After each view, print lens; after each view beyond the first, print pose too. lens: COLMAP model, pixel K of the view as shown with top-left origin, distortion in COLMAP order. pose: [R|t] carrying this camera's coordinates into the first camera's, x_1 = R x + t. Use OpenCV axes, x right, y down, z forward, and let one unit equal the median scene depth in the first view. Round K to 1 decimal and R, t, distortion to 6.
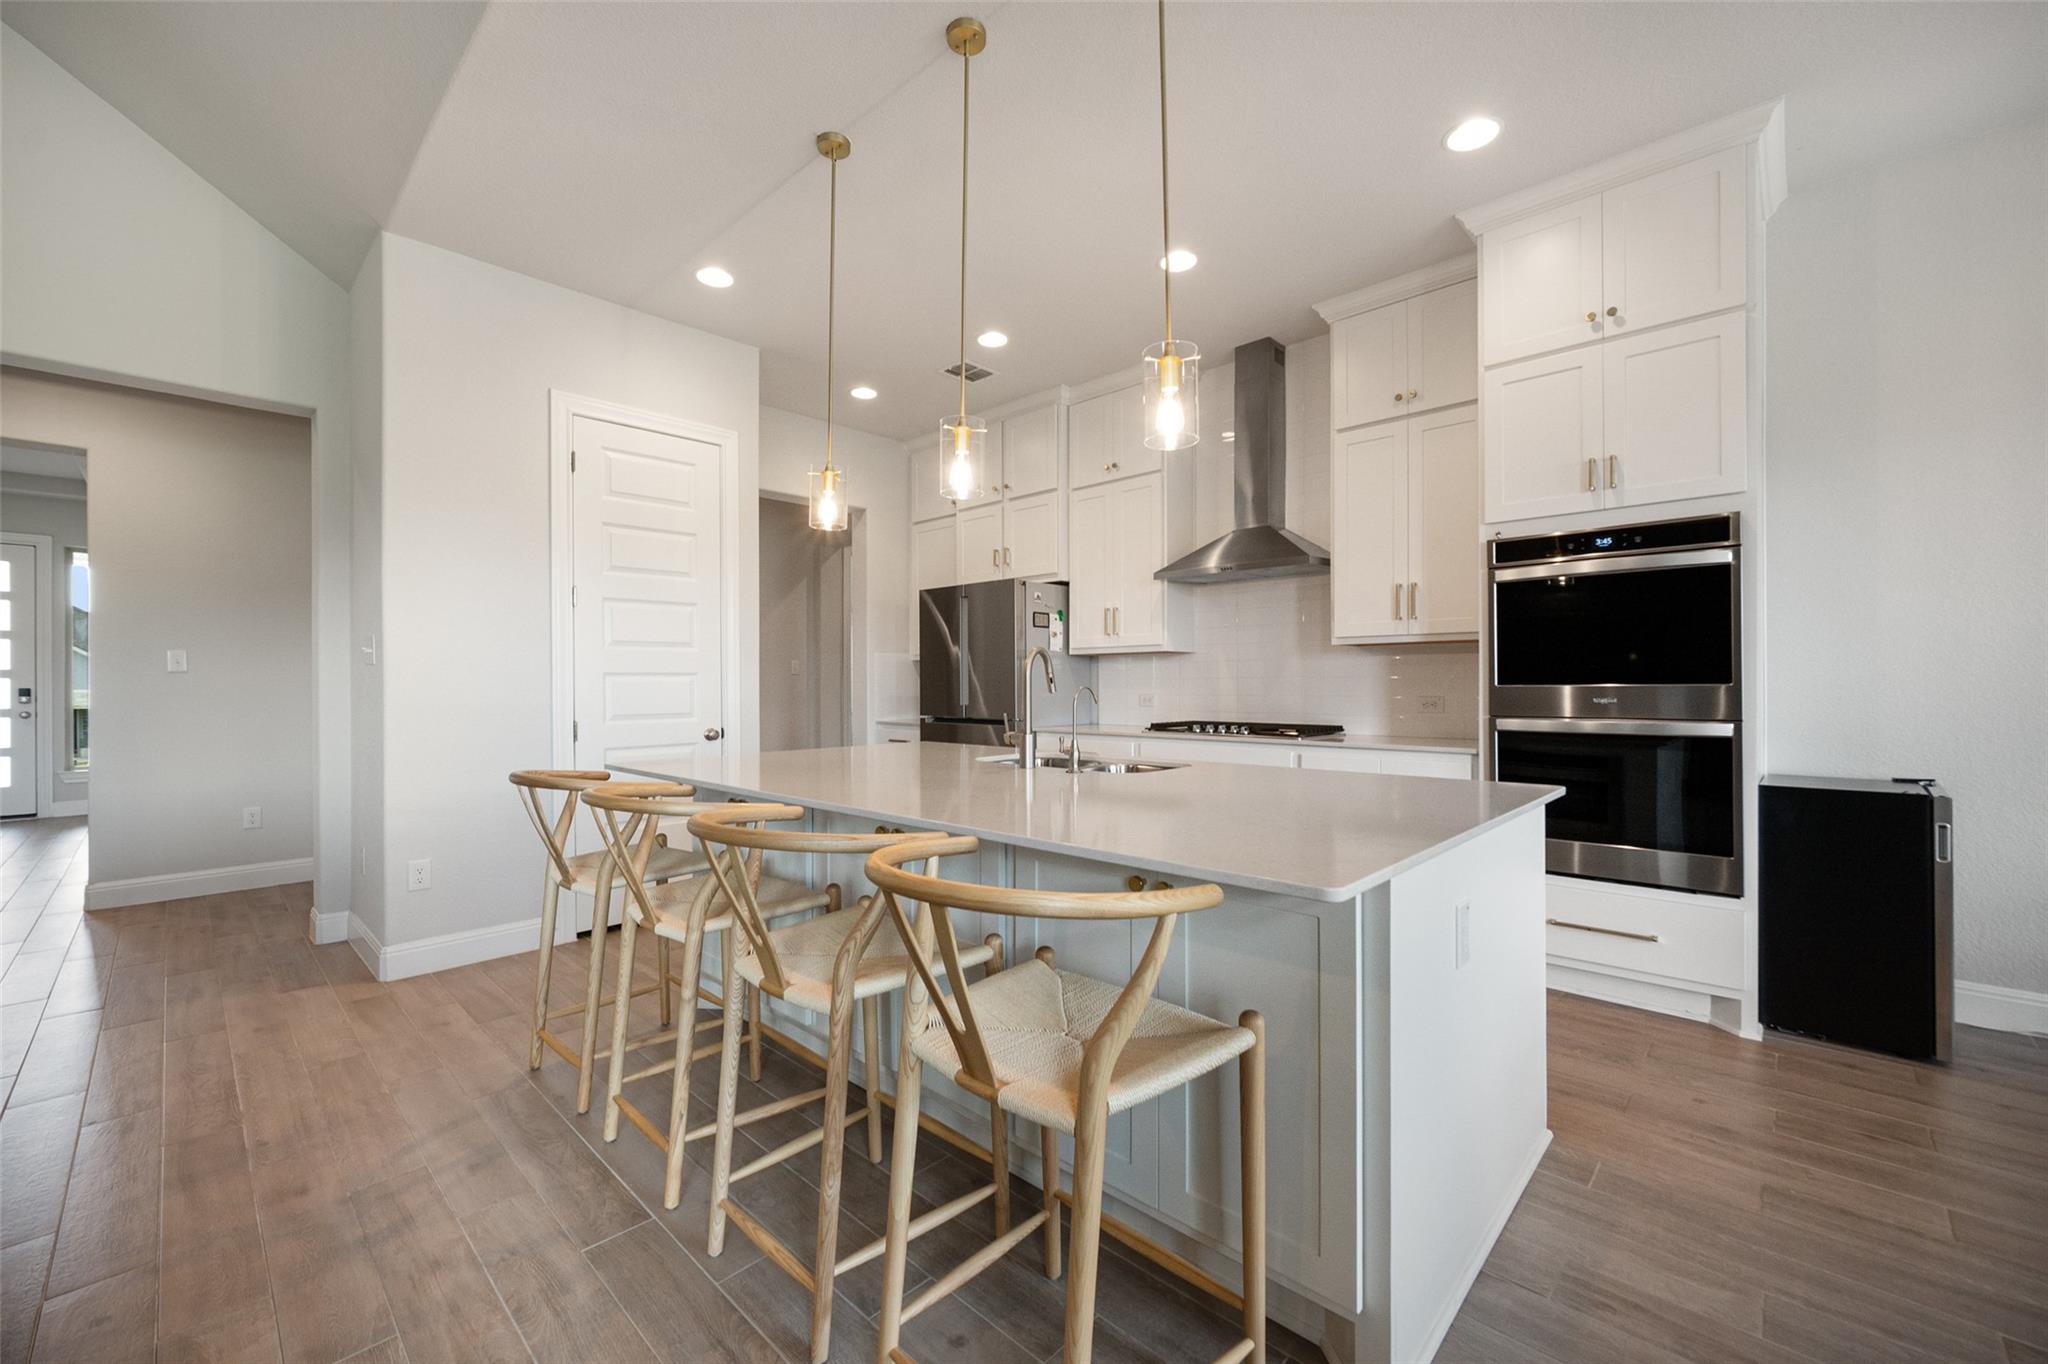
lens RADIAL K [[817.9, 0, 1024.0], [0, 817.9, 682.0], [0, 0, 1]] dist [0.000488, 0.000029]
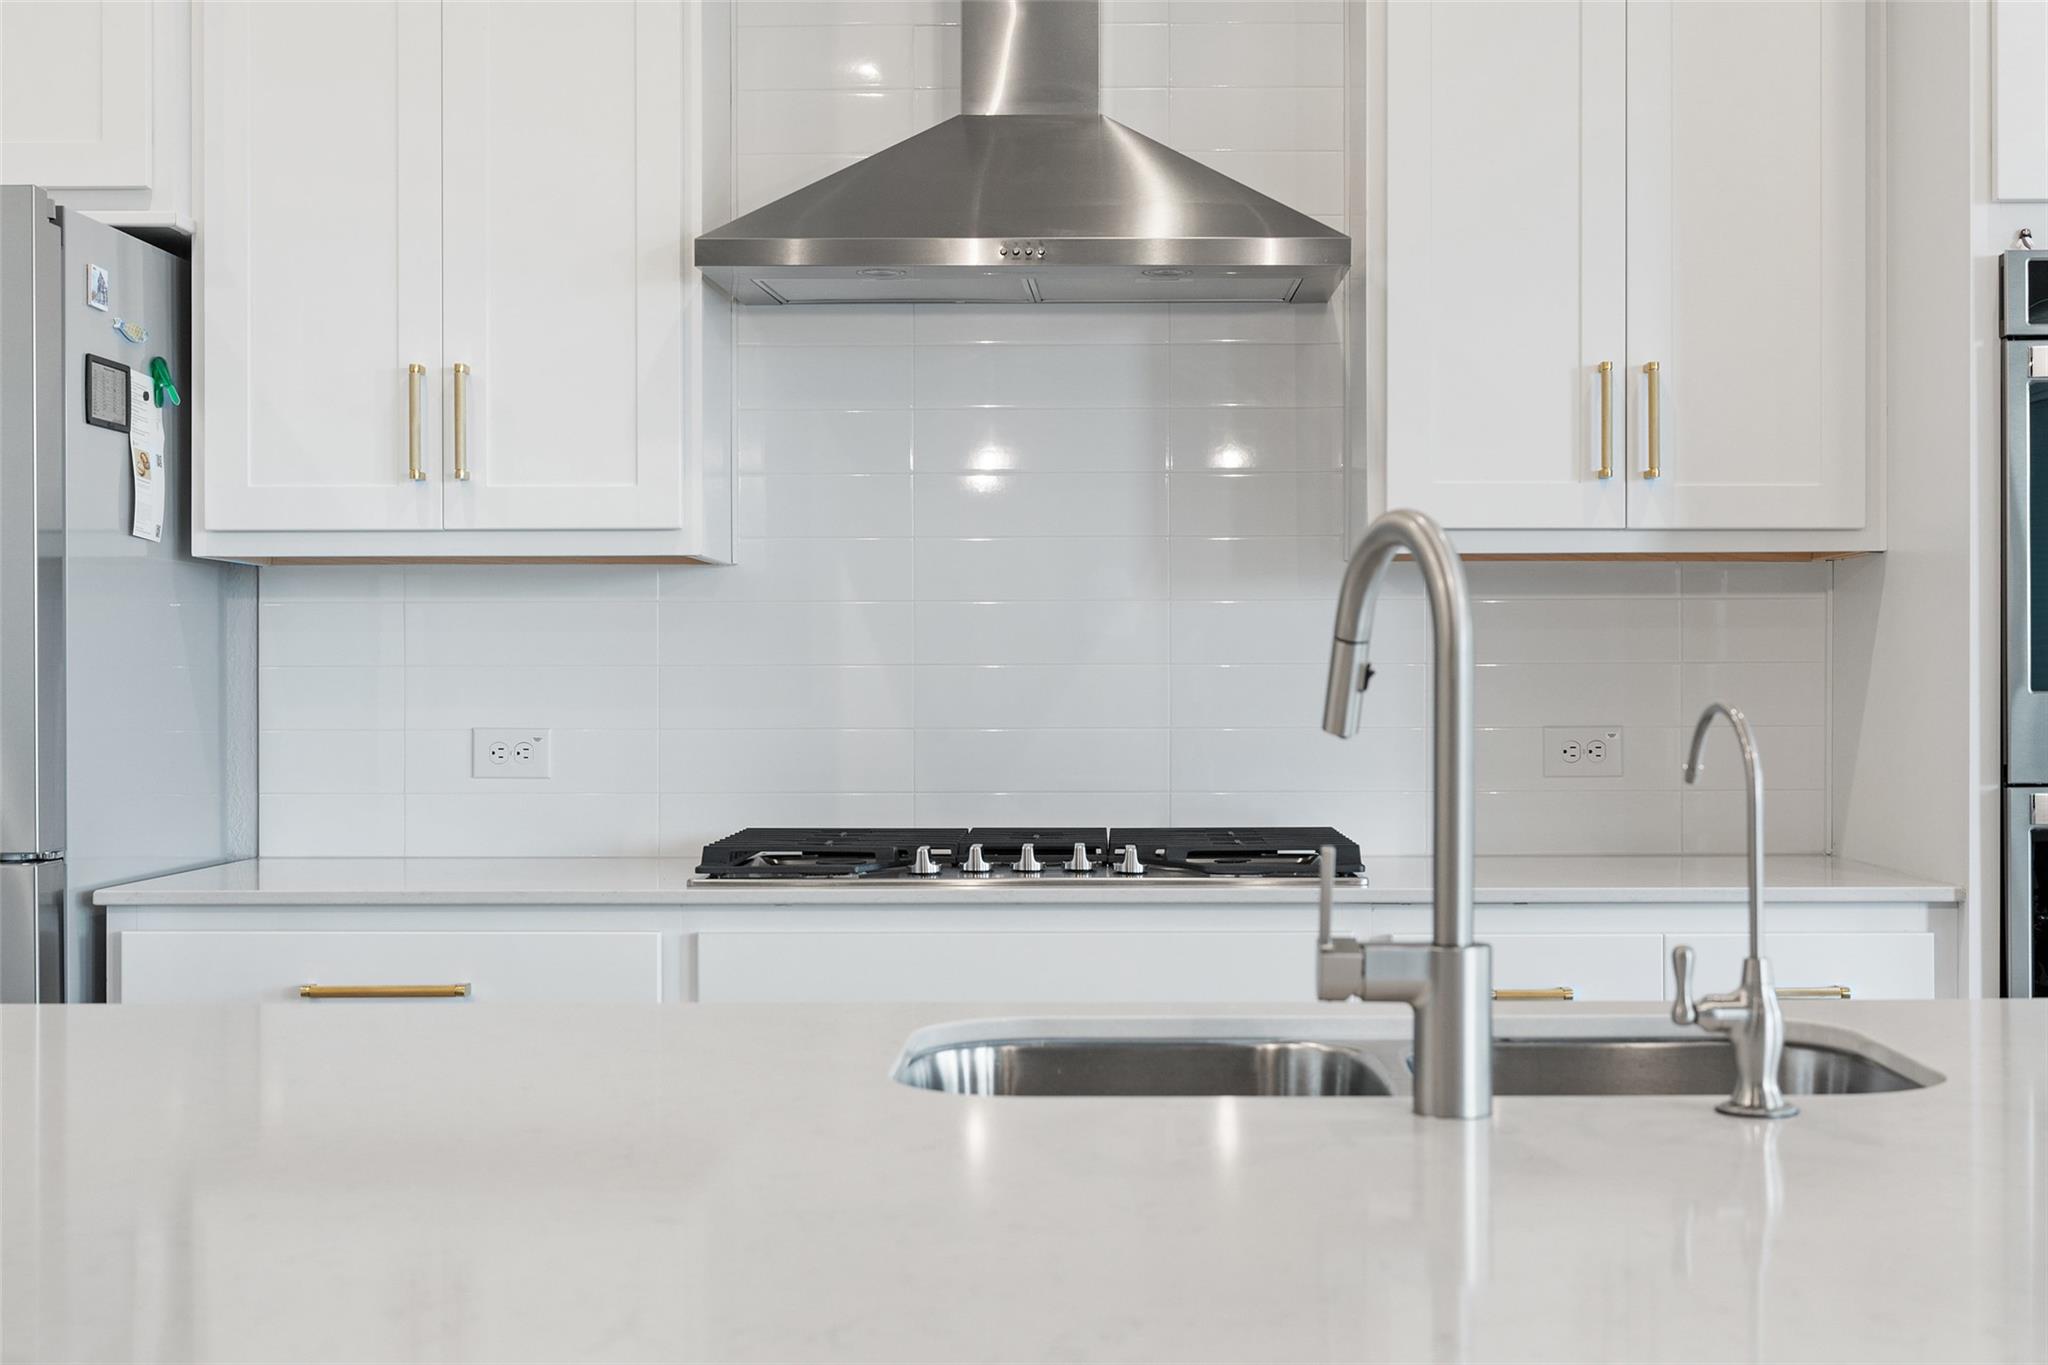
lens RADIAL K [[2571.8, 0, 1024.0], [0, 2571.8, 682.5], [0, 0, 1]] dist [0.007272, 0.000348]
pose [[0.724980, -0.000751, 0.688770, -0.305287], [-0.002293, 0.999991, 0.003503, -0.001892], [-0.688766, -0.004119, 0.724972, 0.364248]]
